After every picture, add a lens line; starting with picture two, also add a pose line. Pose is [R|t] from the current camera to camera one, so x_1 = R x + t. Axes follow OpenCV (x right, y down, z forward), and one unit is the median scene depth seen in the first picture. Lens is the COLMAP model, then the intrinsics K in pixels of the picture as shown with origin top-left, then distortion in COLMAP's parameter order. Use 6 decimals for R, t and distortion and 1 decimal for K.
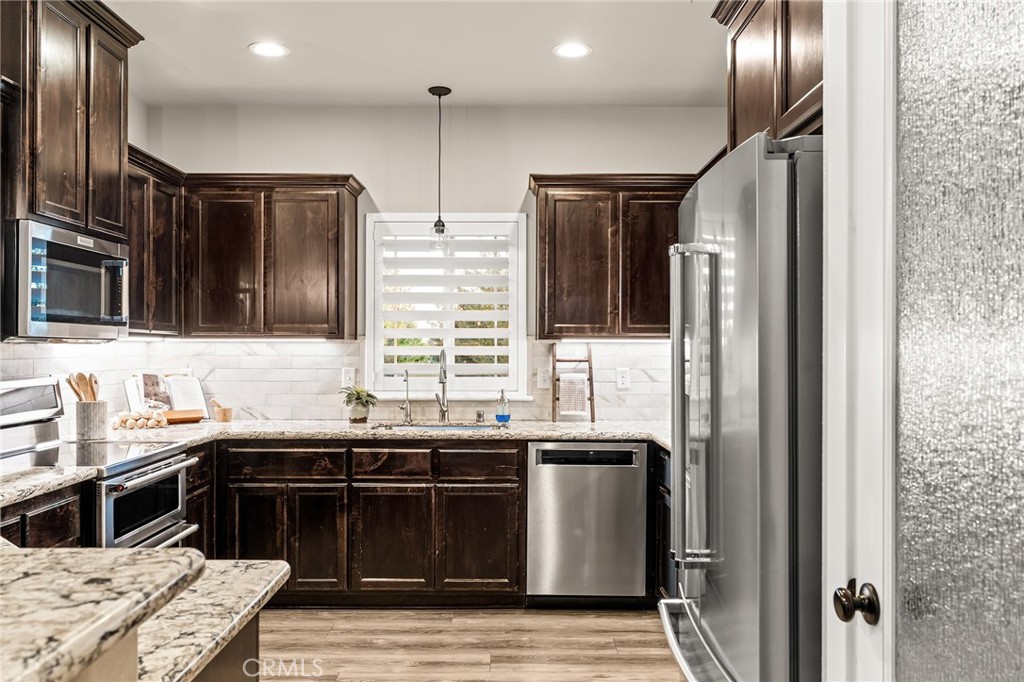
lens RADIAL K [[828.7, 0, 512.0], [0, 828.7, 341.0], [0, 0, 1]] dist [0.044650, 0.000213]
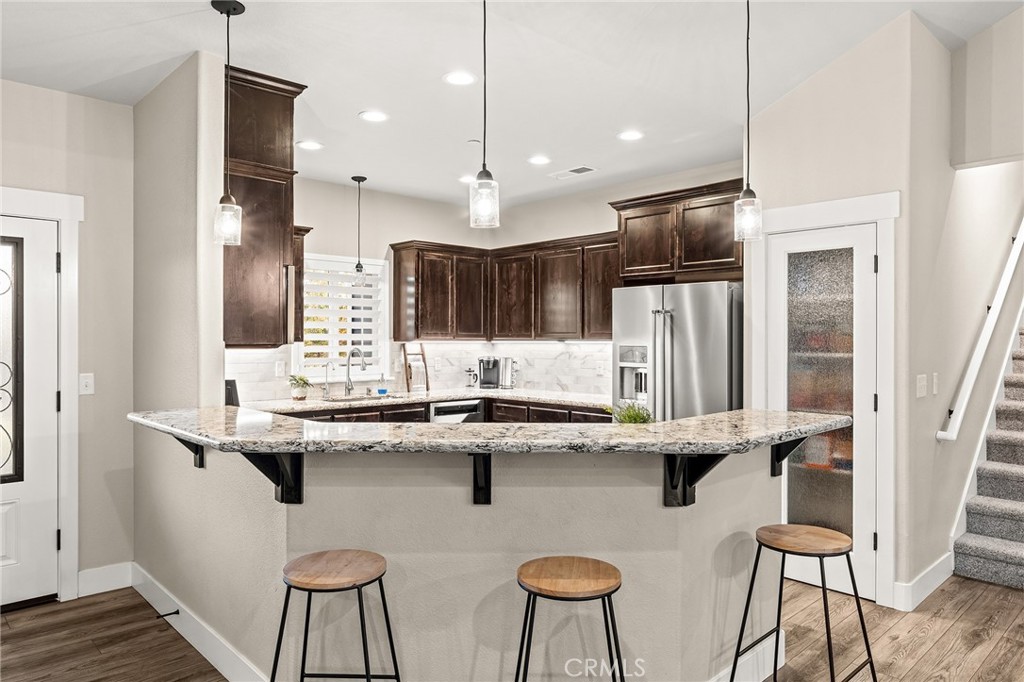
lens RADIAL K [[667.3, 0, 512.0], [0, 667.3, 341.0], [0, 0, 1]] dist [-0.000044, -0.000051]
pose [[0.723918, -0.002586, 0.689881, -0.702390], [-0.004276, 0.999957, 0.008235, -0.013803], [-0.689873, -0.008911, 0.723876, -0.078506]]
